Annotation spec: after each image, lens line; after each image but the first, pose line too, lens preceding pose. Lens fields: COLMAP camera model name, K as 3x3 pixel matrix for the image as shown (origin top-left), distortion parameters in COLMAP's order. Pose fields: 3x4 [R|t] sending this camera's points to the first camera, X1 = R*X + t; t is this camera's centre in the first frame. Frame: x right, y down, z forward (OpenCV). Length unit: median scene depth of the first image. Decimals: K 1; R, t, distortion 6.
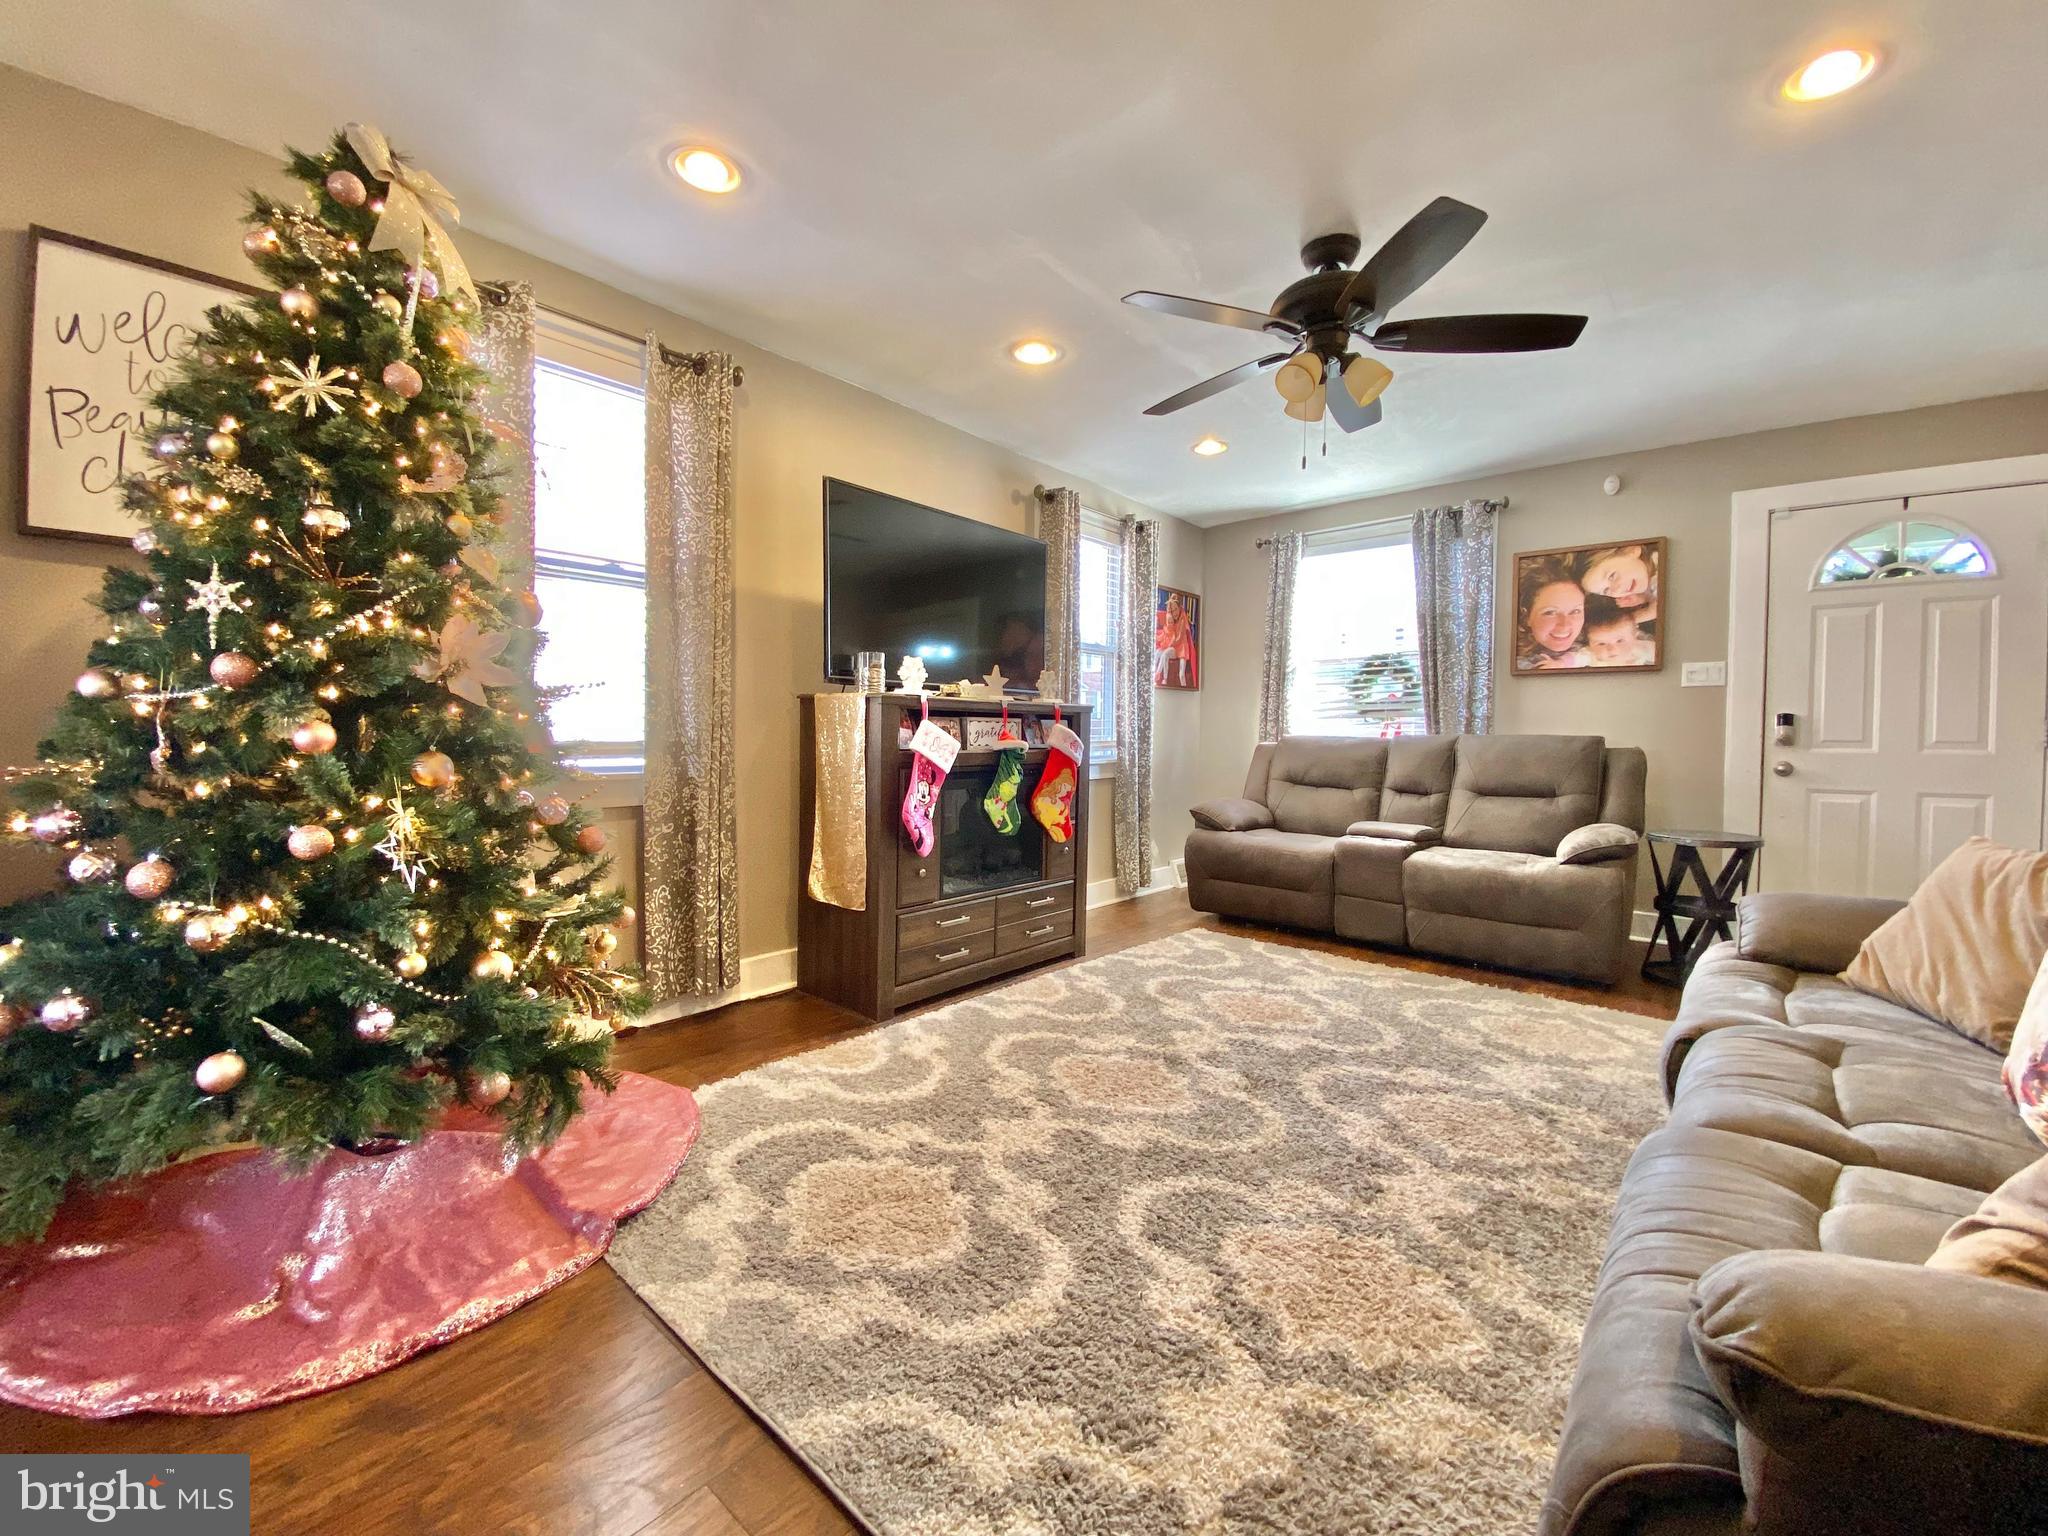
lens RADIAL K [[821.1, 0, 1021.9], [0, 821.1, 765.6], [0, 0, 1]] dist [0.016903, -0.018487]
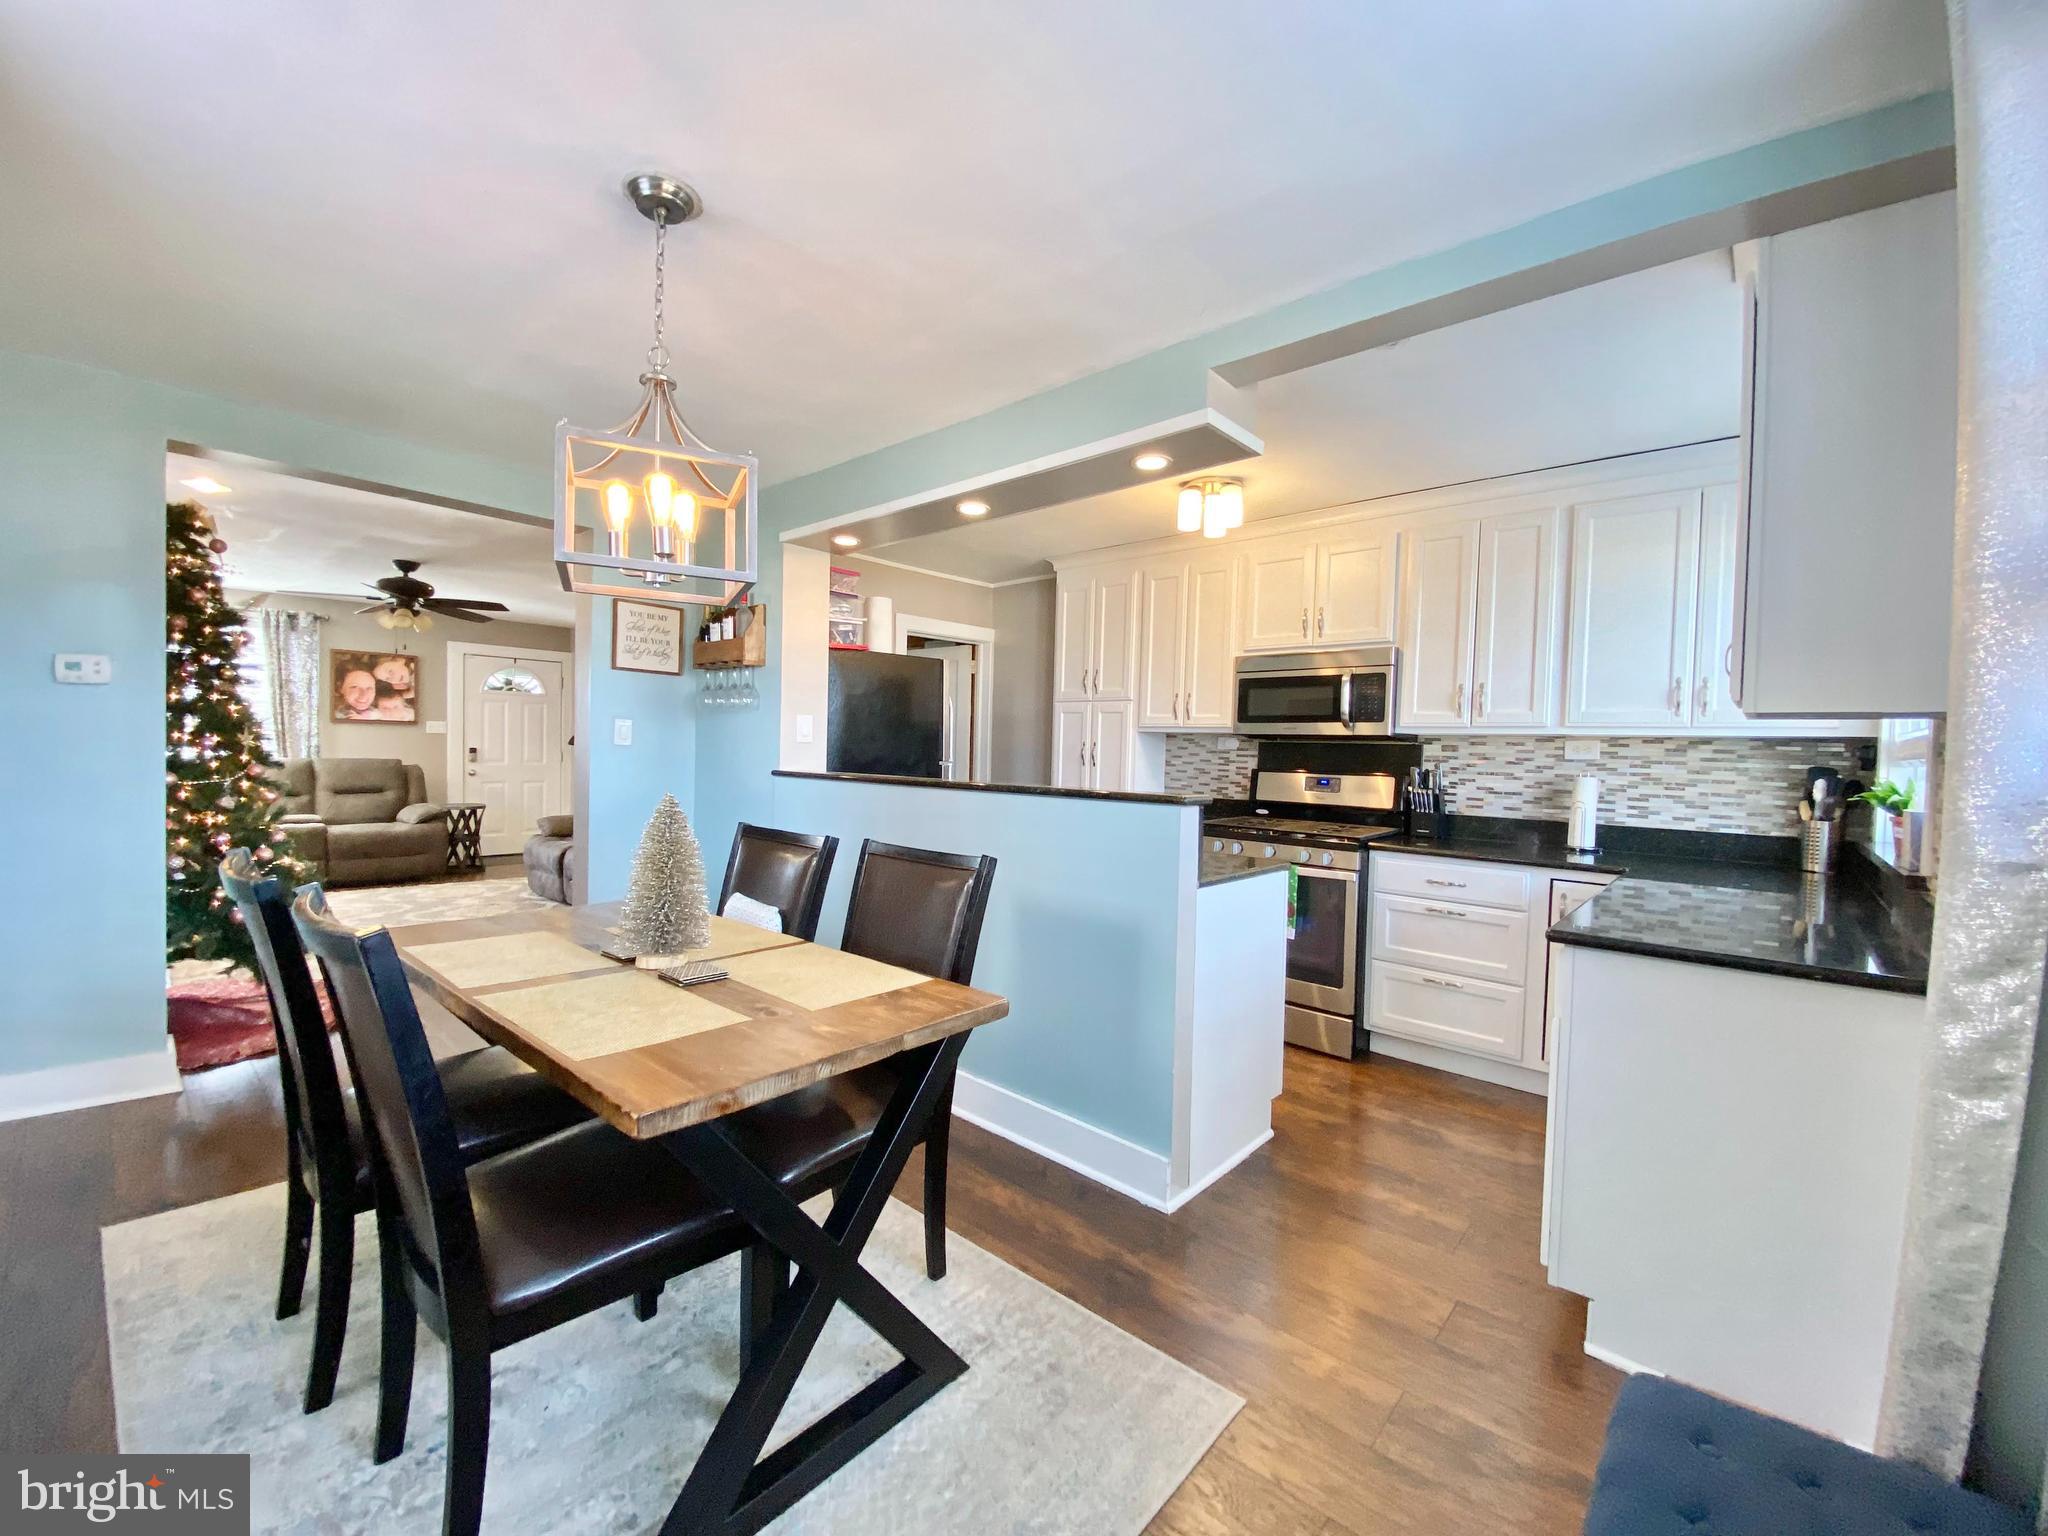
lens RADIAL K [[823.3, 0, 1025.2], [0, 823.3, 772.0], [0, 0, 1]] dist [0.036607, -0.018329]
pose [[0.017748, -0.035166, 0.999224, -1.151787], [0.007605, 0.999357, 0.035036, -0.059557], [-0.999814, 0.006977, 0.018004, -0.463796]]
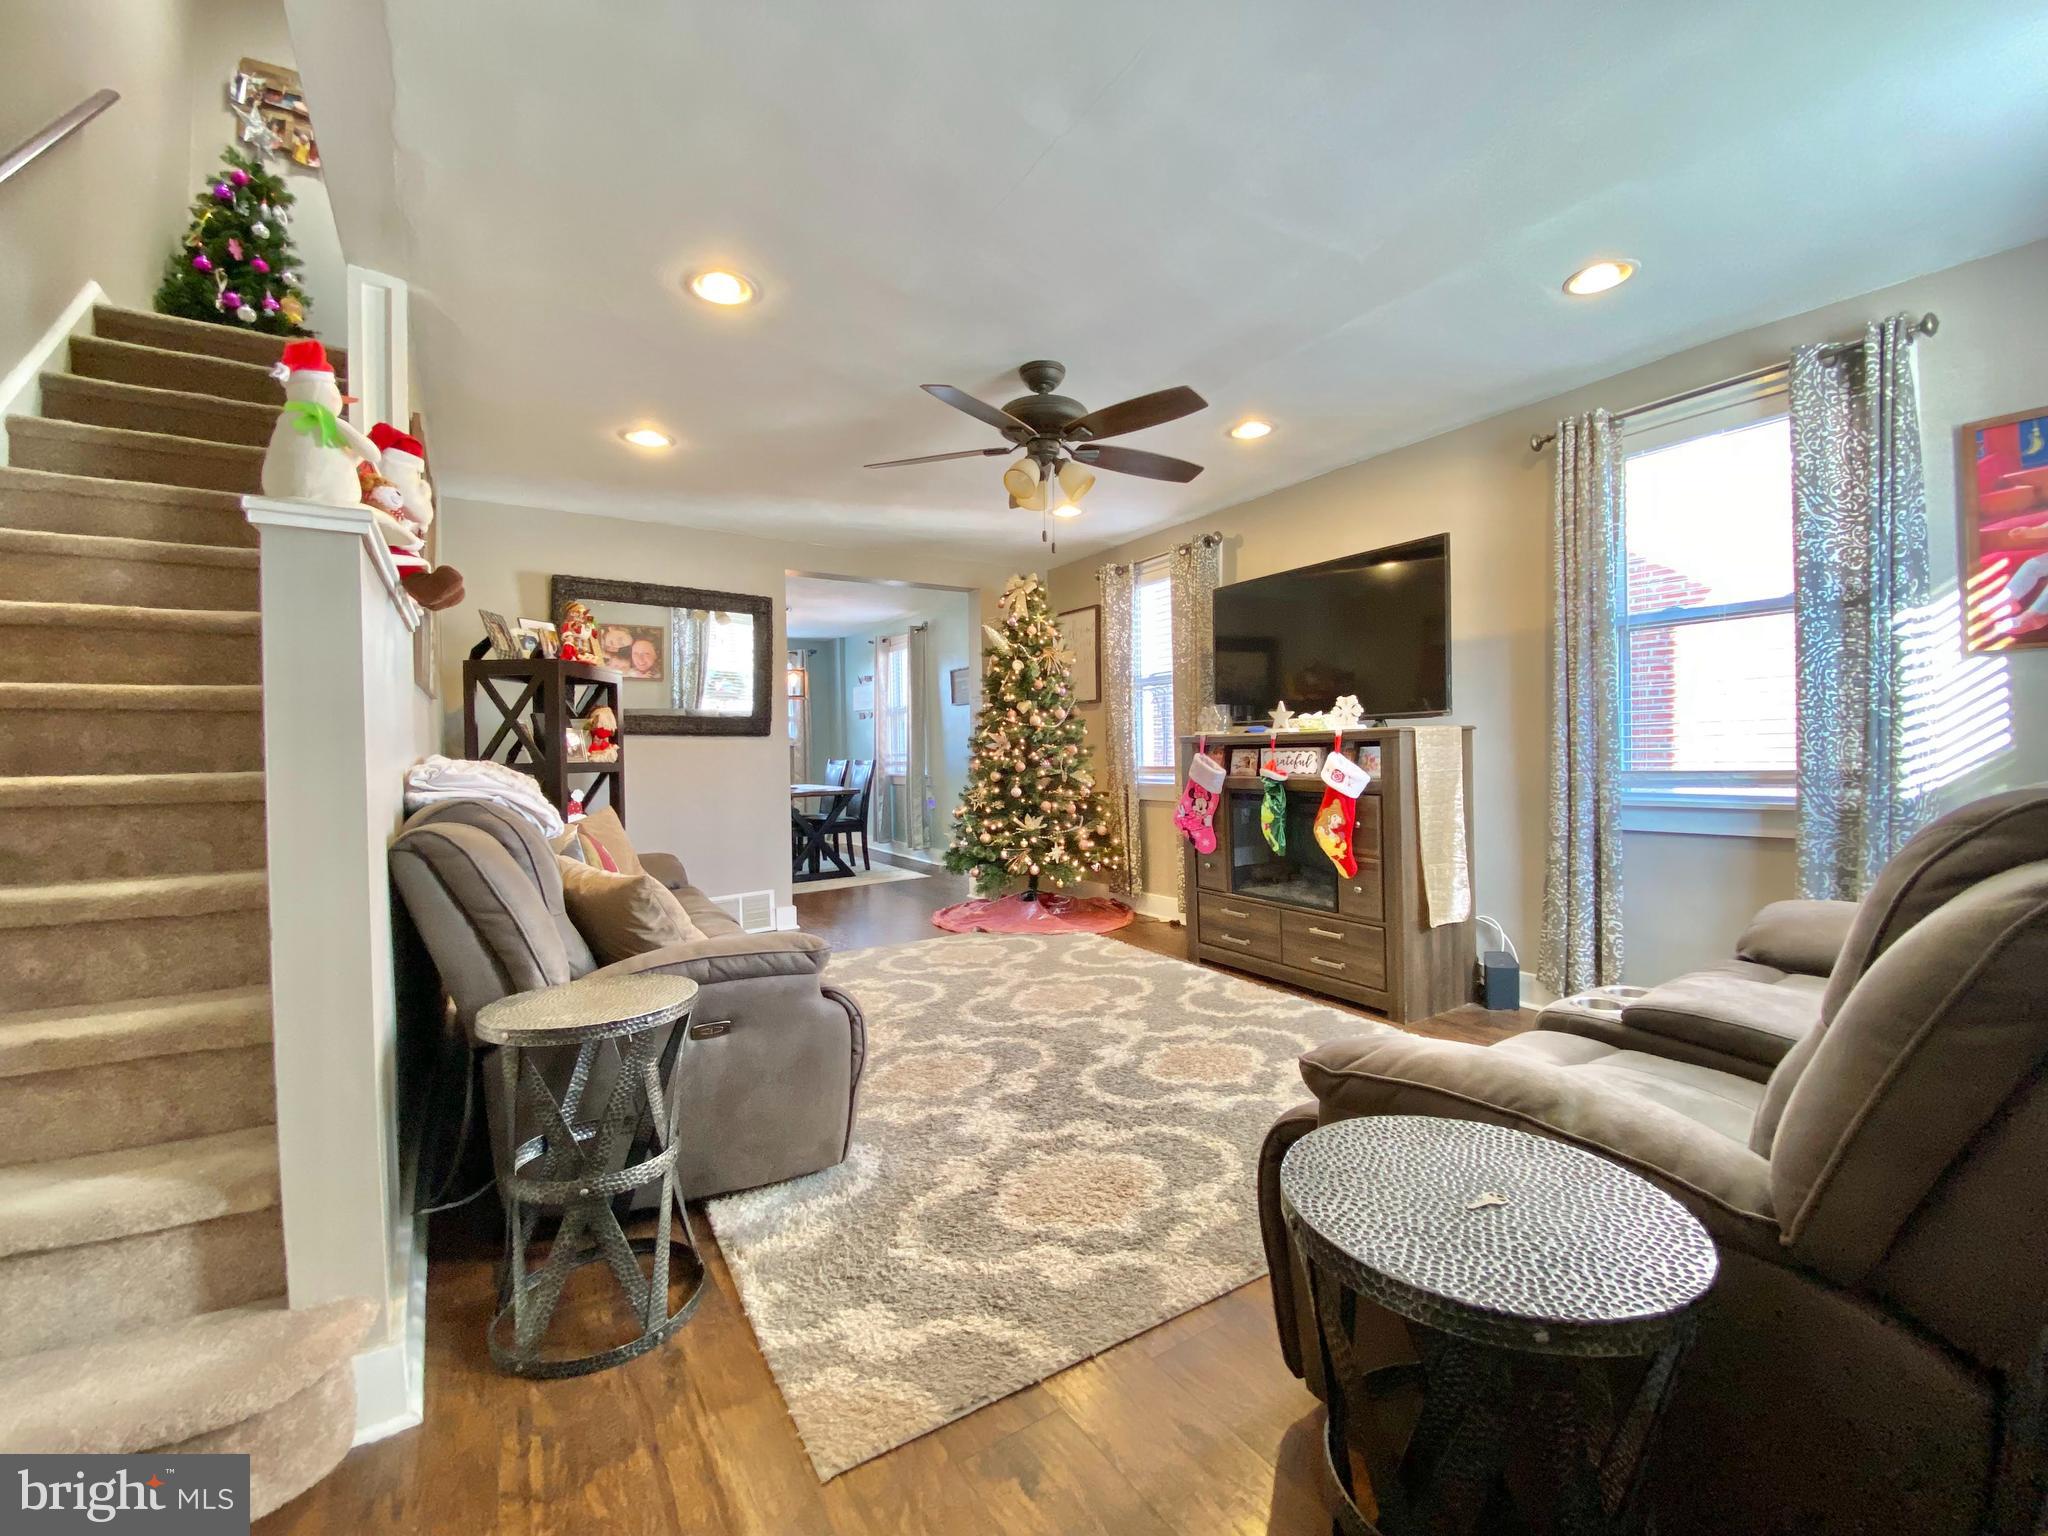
lens RADIAL K [[821.1, 0, 1021.9], [0, 821.1, 765.6], [0, 0, 1]] dist [0.016903, -0.018487]
pose [[-0.290679, 0.001652, -0.956819, 0.904339], [-0.029373, 0.999512, 0.010649, -0.028418], [0.956370, 0.031200, -0.290488, 0.781172]]
